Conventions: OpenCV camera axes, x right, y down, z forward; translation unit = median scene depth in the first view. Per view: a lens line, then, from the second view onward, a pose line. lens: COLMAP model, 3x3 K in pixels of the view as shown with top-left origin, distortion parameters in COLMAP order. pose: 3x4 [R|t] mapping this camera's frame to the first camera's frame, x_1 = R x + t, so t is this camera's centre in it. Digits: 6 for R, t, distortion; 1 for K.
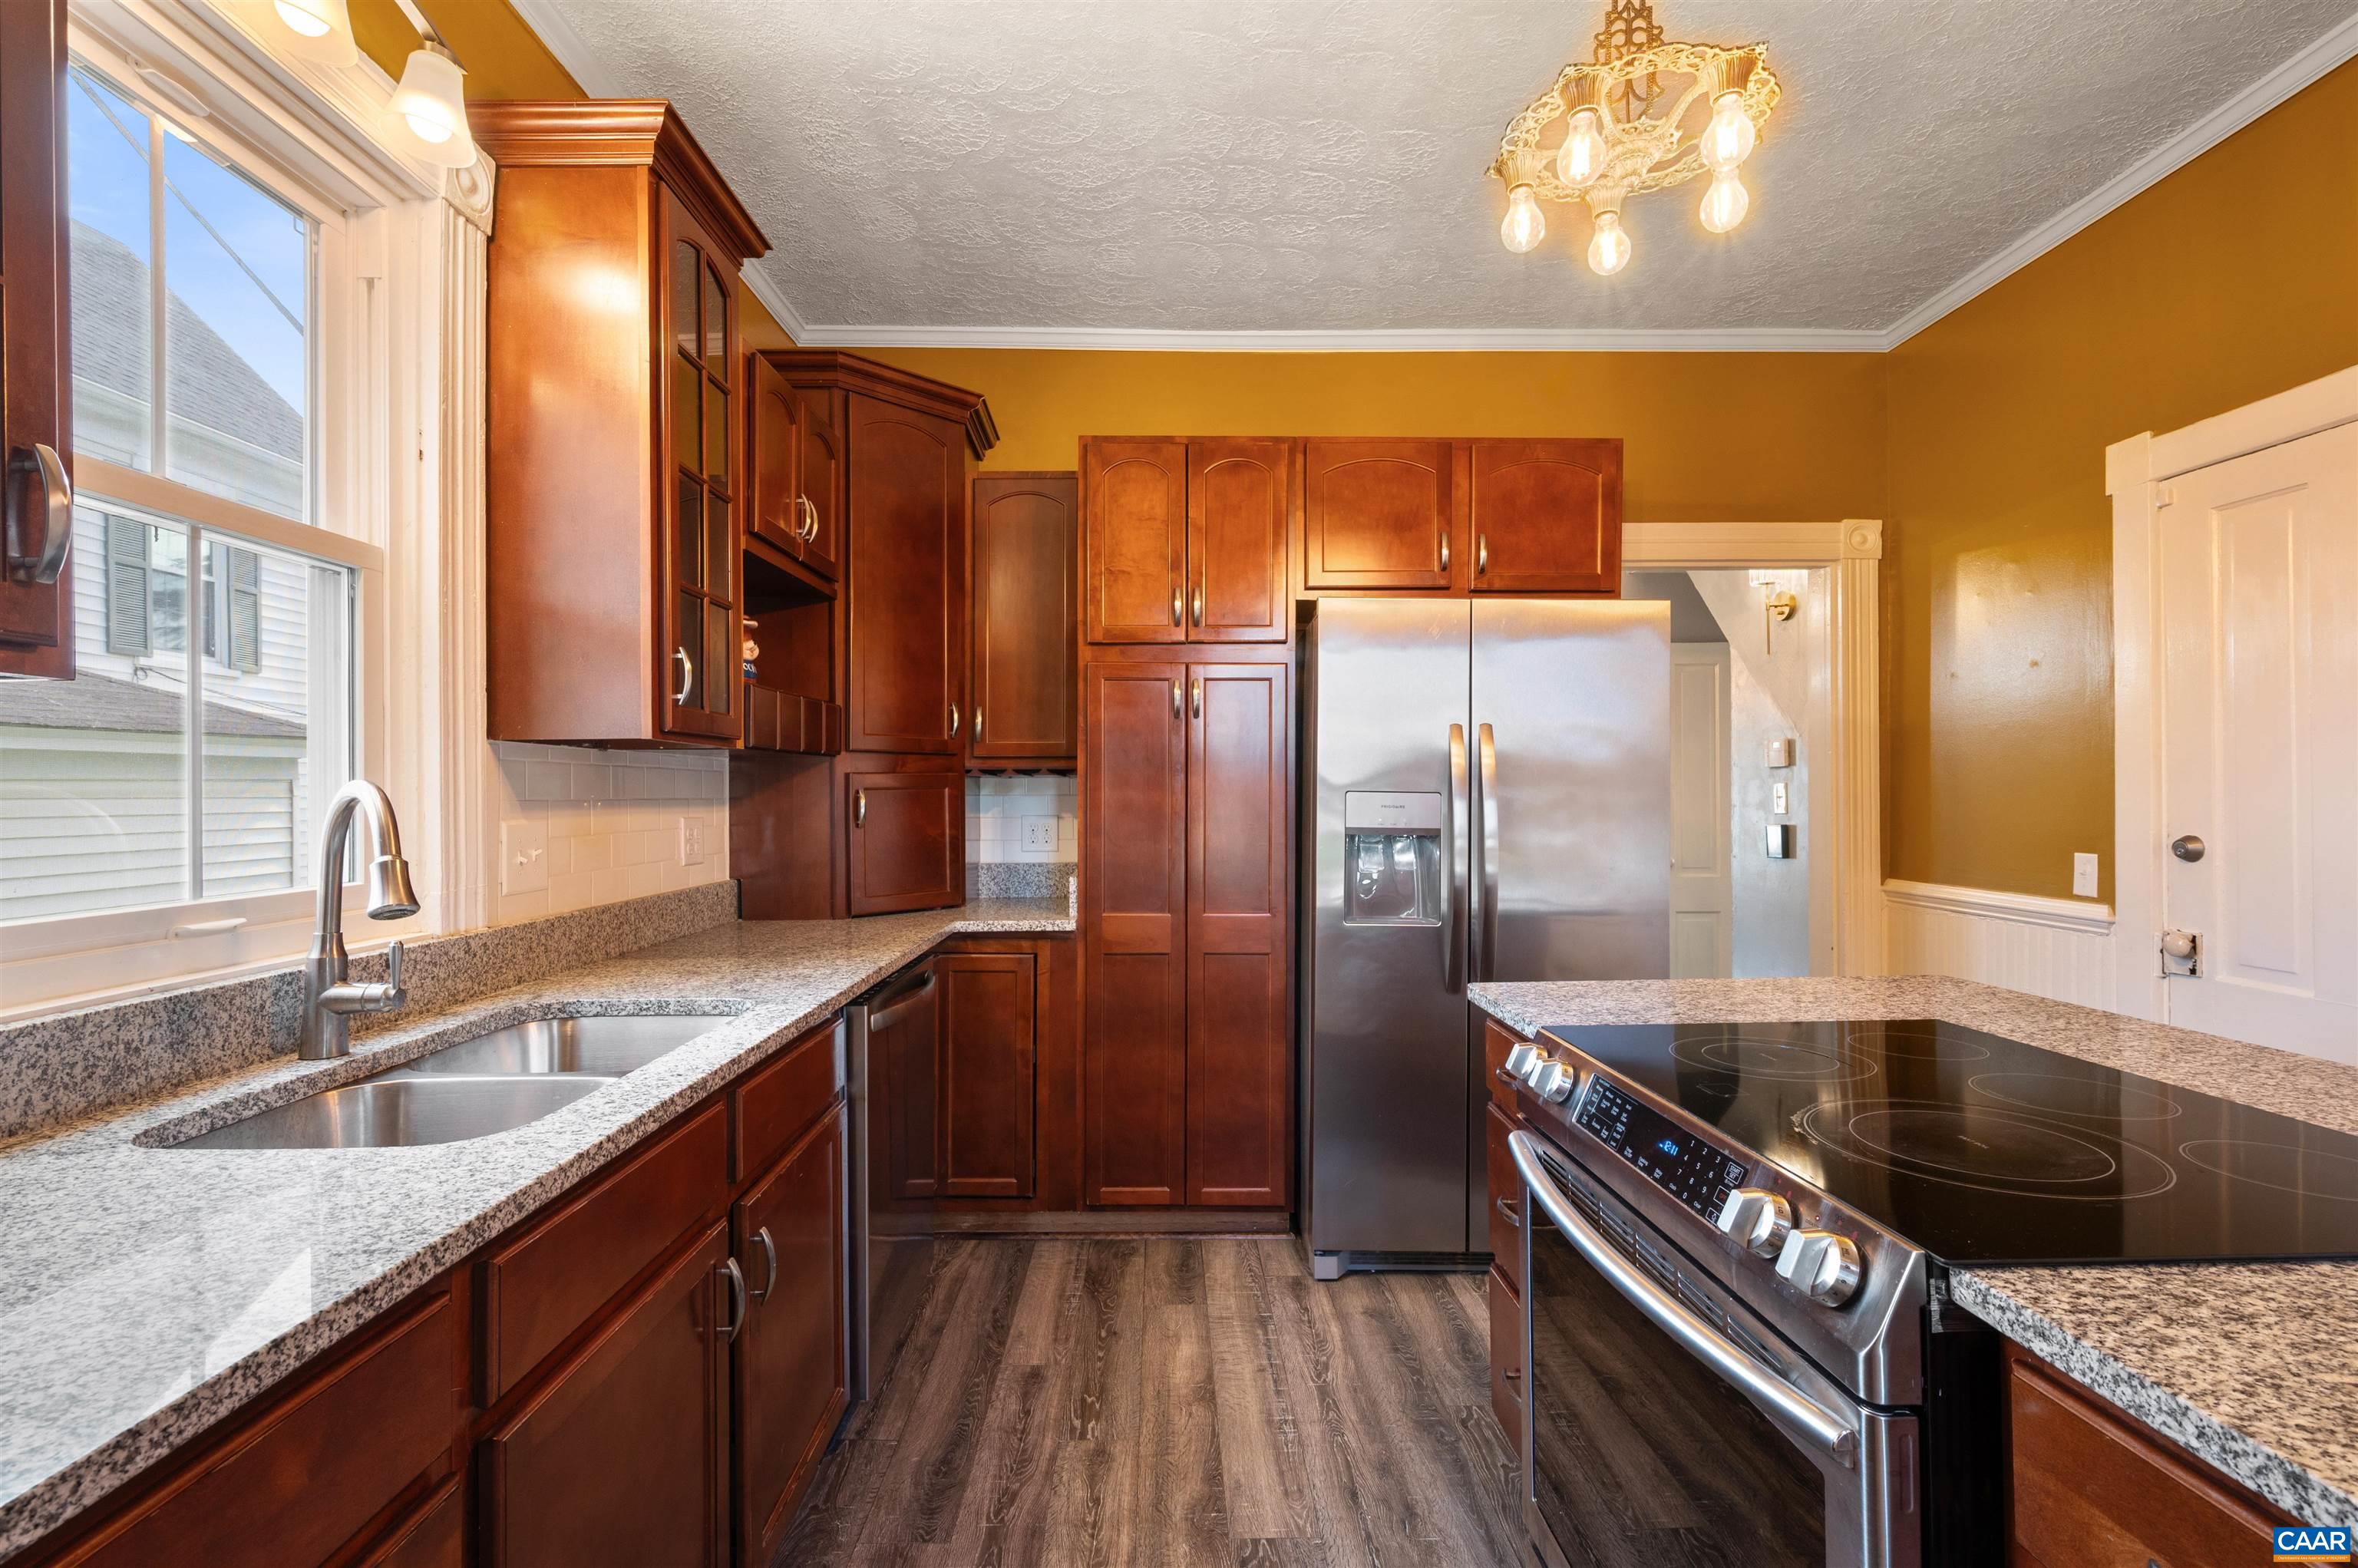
lens RADIAL K [[1044.3, 0, 1164.4], [0, 1044.3, 785.8], [0, 0, 1]] dist [0.000611, 0.000428]
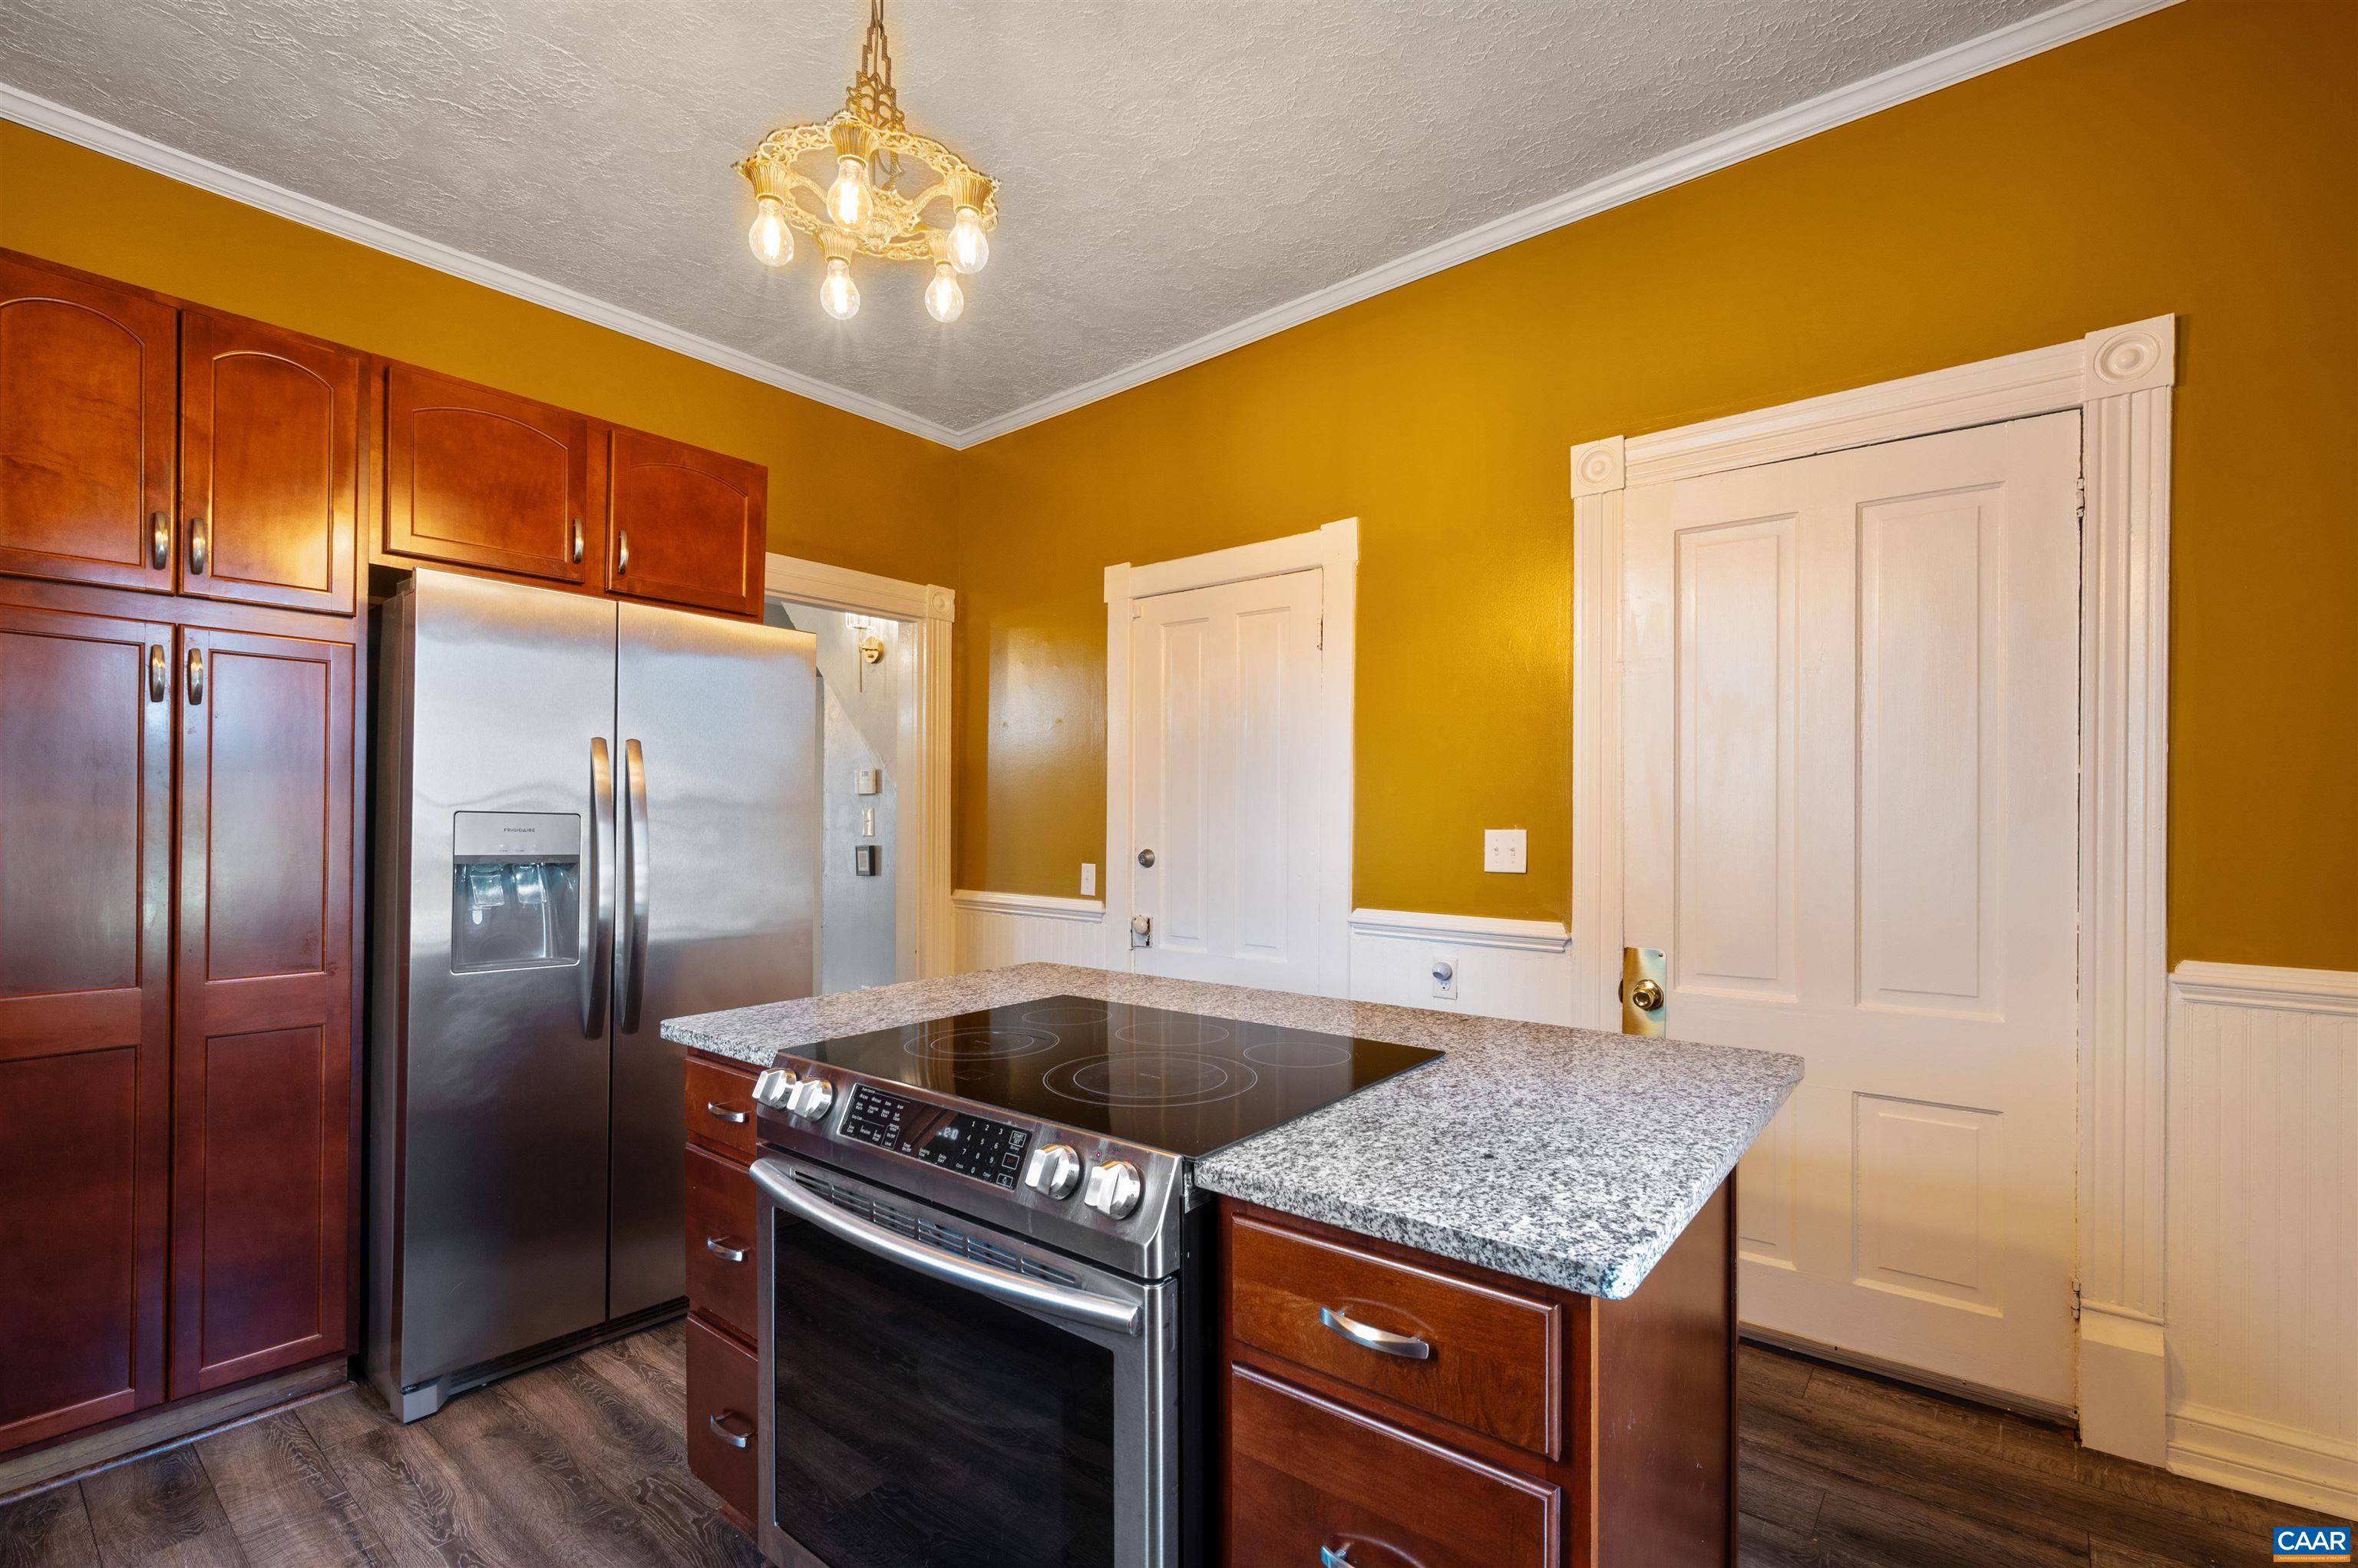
lens RADIAL K [[1051.4, 0, 1182.0], [0, 1051.4, 818.0], [0, 0, 1]] dist [-0.000986, 0.000135]
pose [[0.637481, 0.007047, 0.770434, -0.105444], [-0.013714, 0.999904, 0.002202, 0.000716], [-0.770344, -0.011969, 0.637516, 0.041444]]
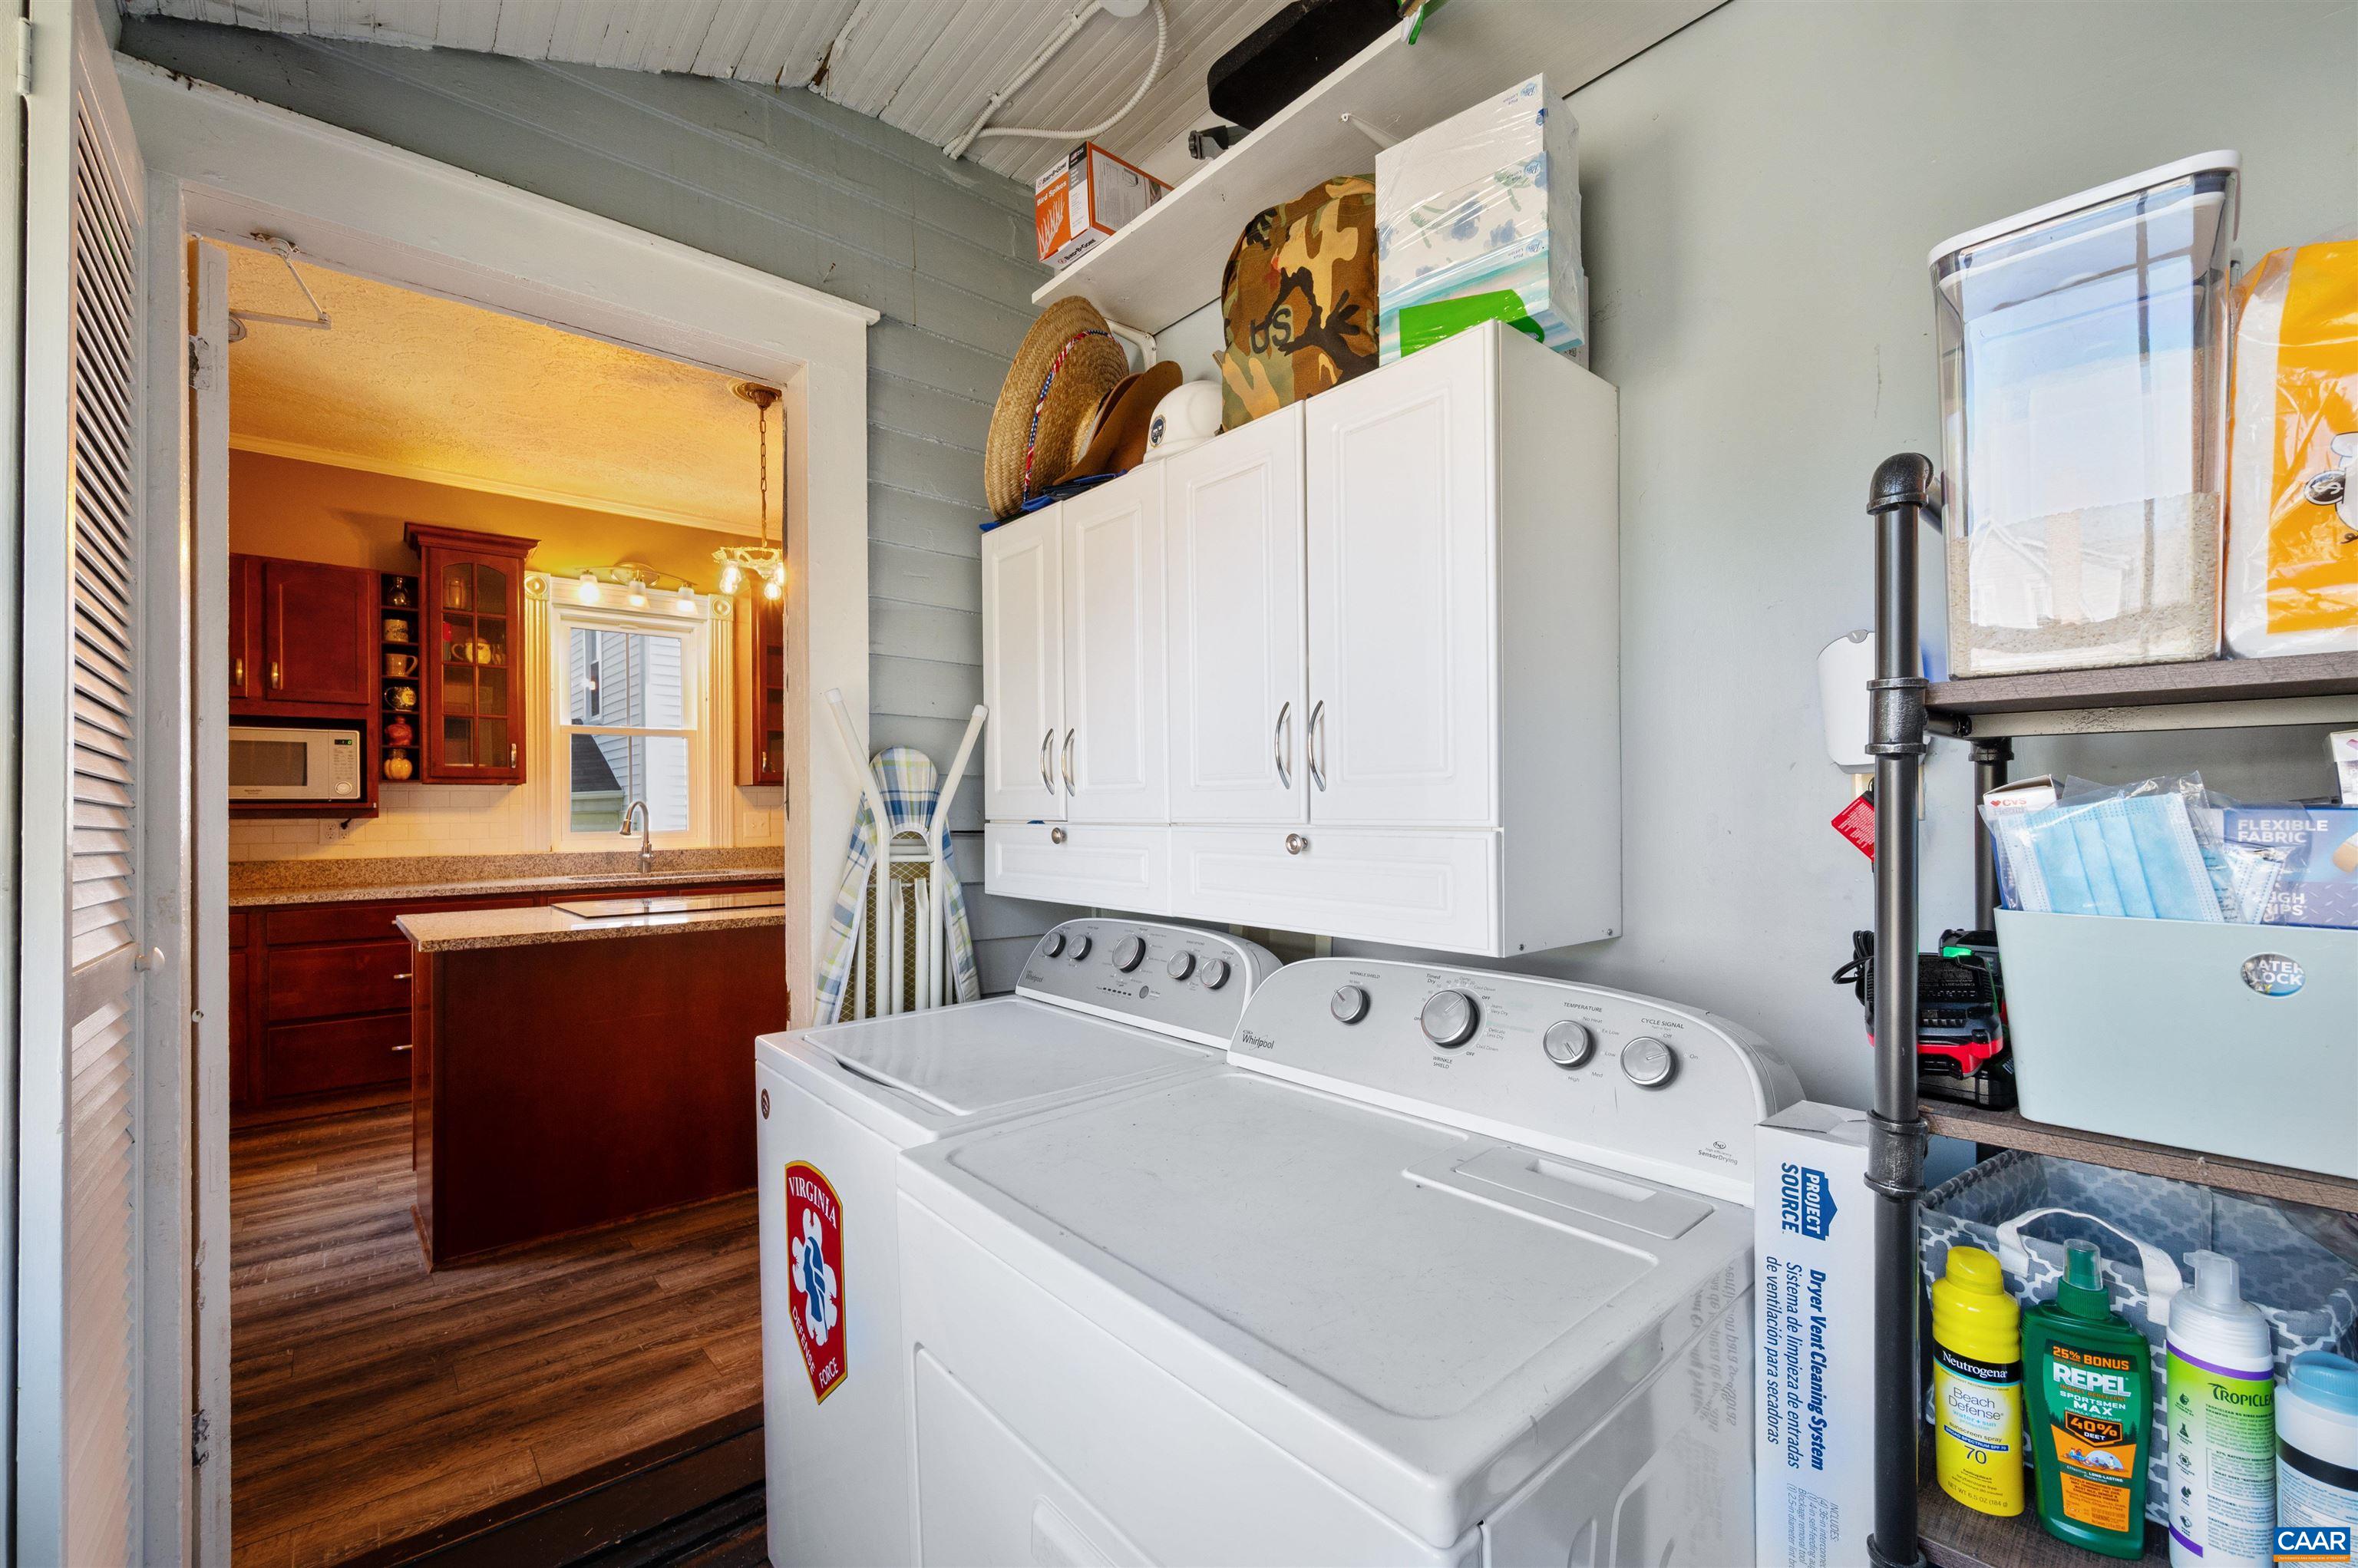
lens RADIAL K [[987.2, 0, 1175.7], [0, 987.2, 799.4], [0, 0, 1]] dist [-0.000755, 0.000308]
pose [[0.643886, -0.005915, -0.765099, 1.835839], [0.011293, 0.999935, 0.001773, 0.004767], [0.765038, -0.009782, 0.643910, 0.096265]]
